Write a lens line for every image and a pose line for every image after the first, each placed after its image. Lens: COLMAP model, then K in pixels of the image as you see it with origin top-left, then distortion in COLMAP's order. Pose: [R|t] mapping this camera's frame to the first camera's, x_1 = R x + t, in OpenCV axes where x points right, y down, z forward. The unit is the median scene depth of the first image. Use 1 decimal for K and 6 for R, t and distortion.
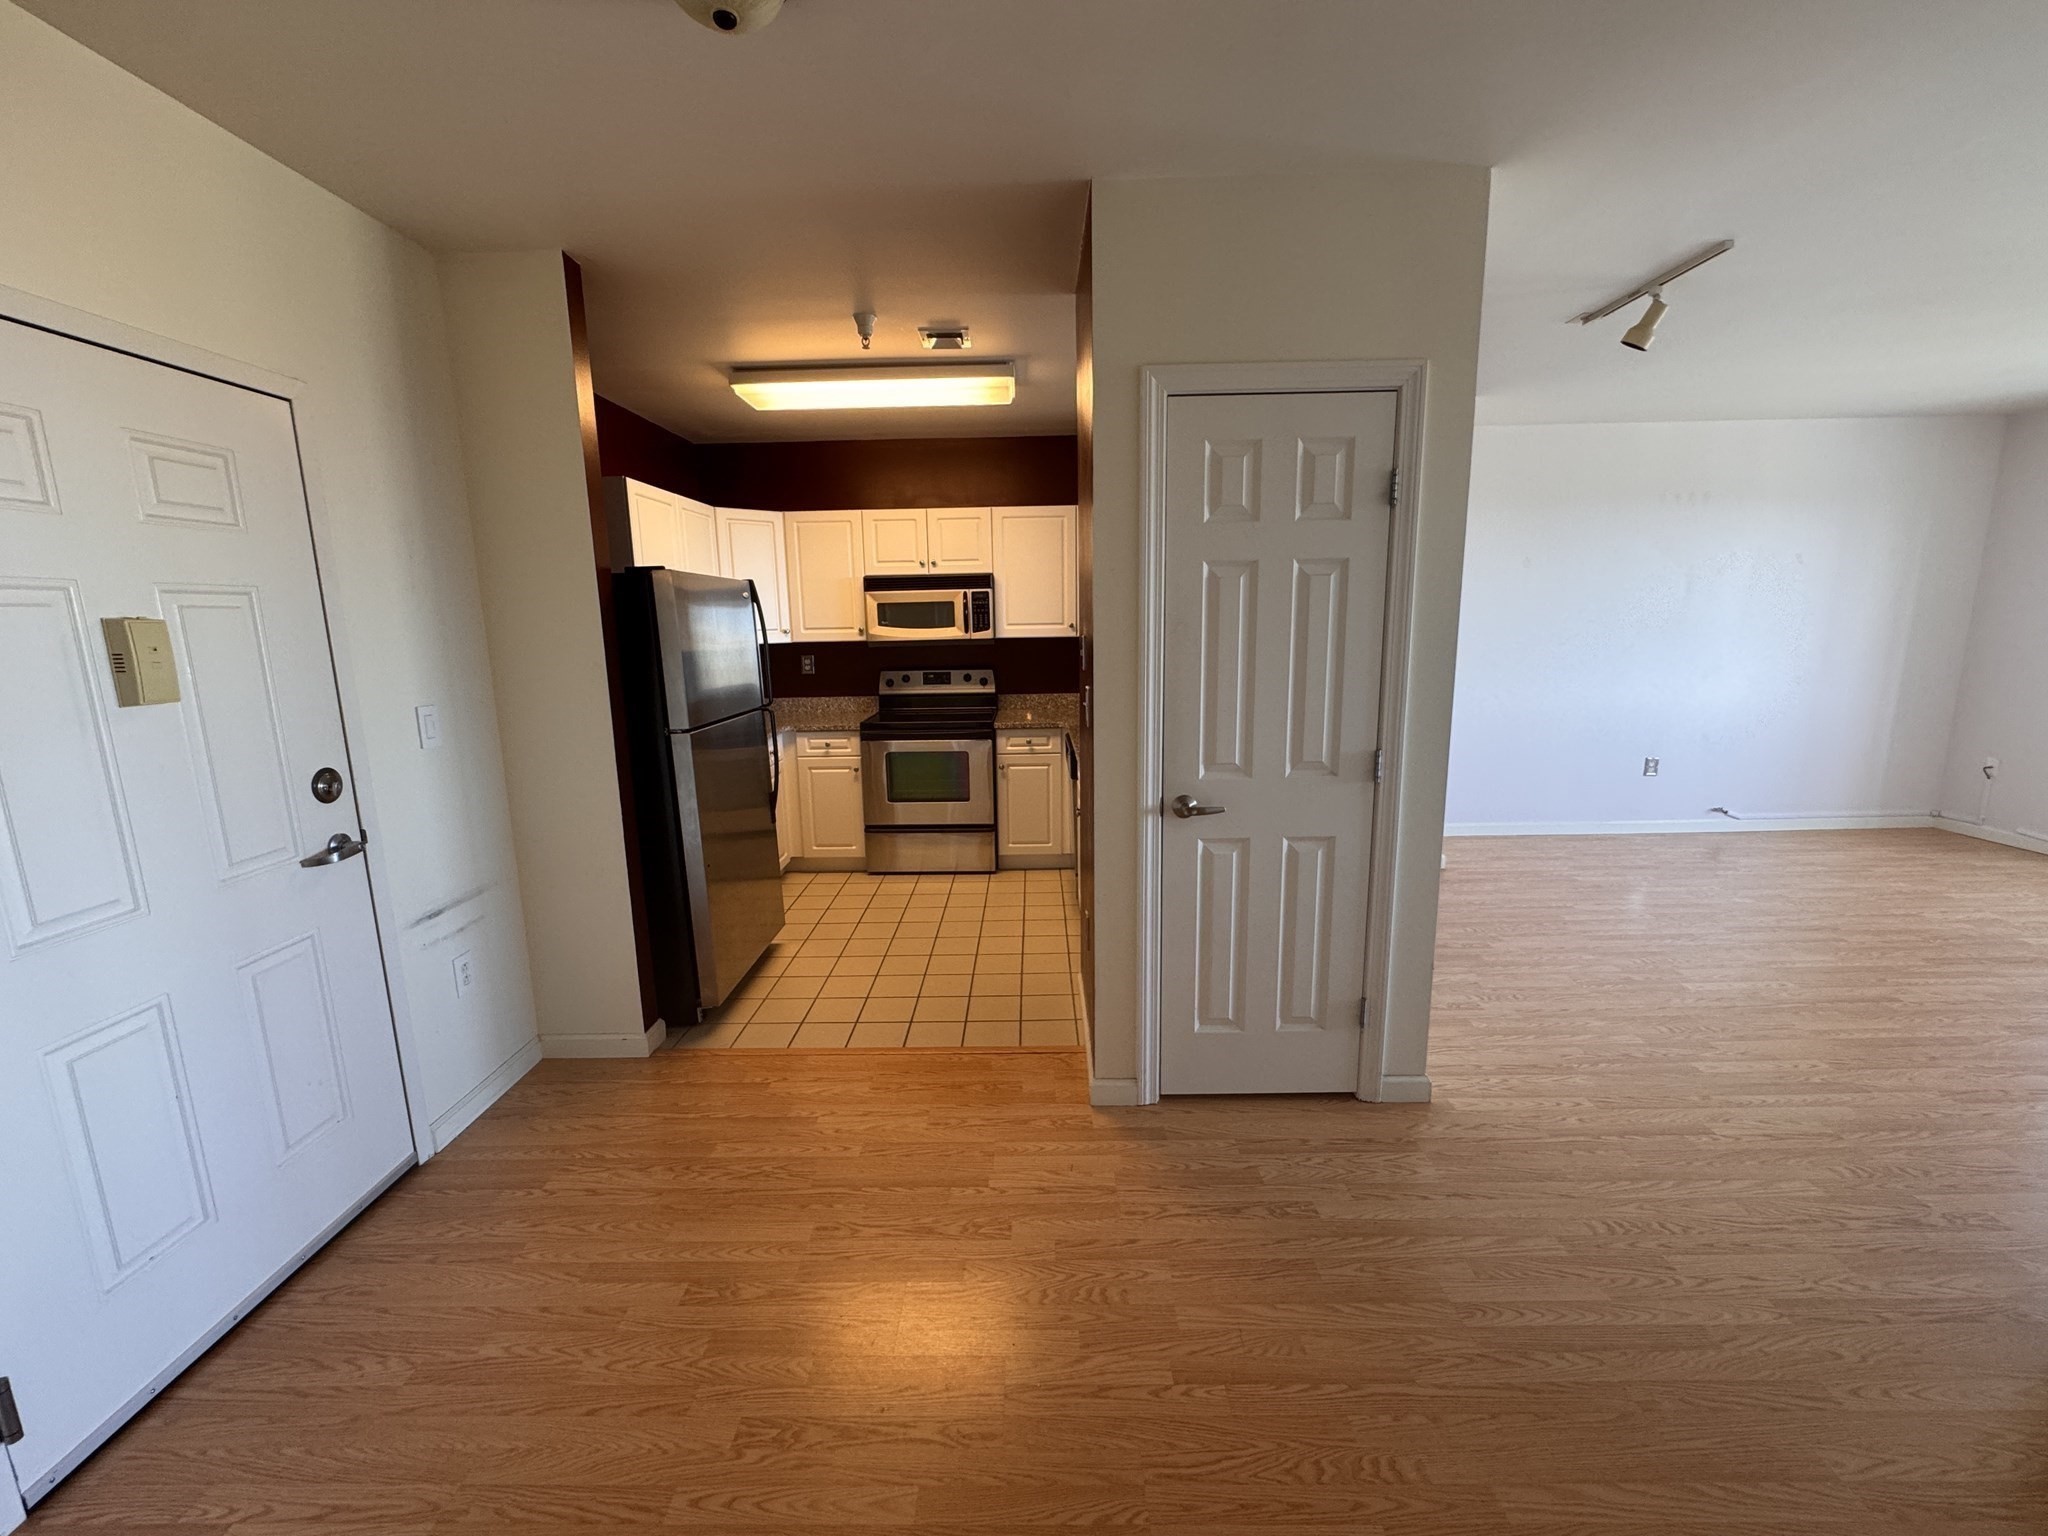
lens RADIAL K [[822.7, 0, 1024.0], [0, 822.7, 768.0], [0, 0, 1]] dist [0.000443, 0.000295]
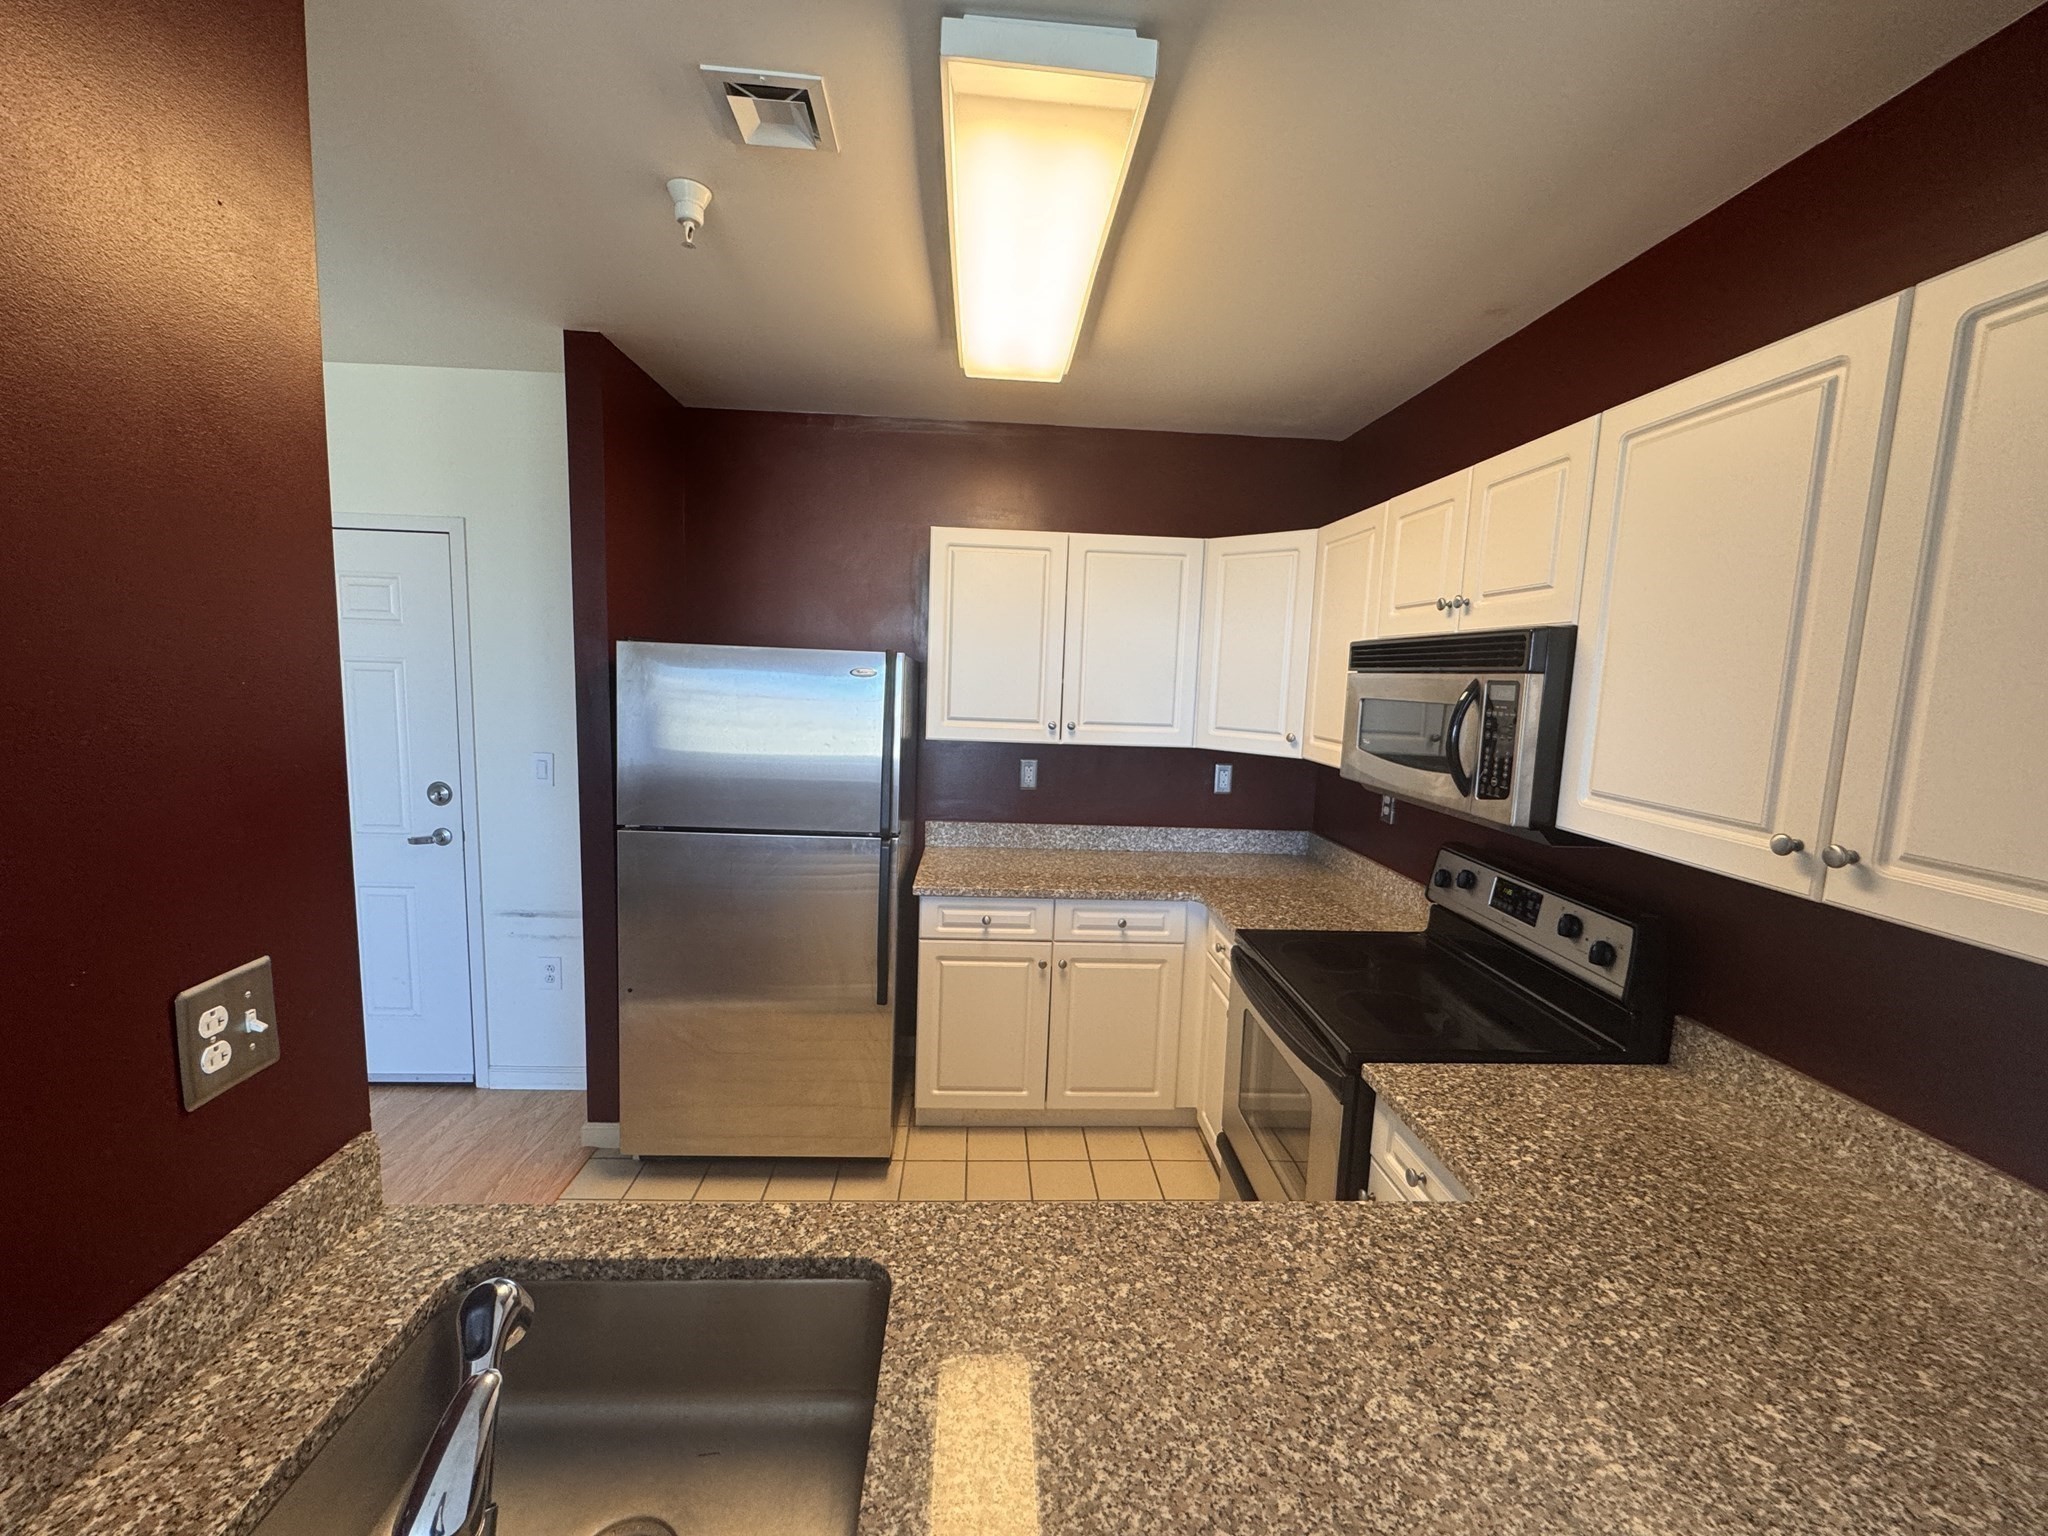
lens RADIAL K [[822.7, 0, 1024.0], [0, 822.7, 768.0], [0, 0, 1]] dist [0.000443, 0.000295]
pose [[0.060404, 0.140900, -0.988179, 0.269193], [-0.216755, 0.968215, 0.124804, -0.179487], [0.974355, 0.206655, 0.089025, 0.785126]]
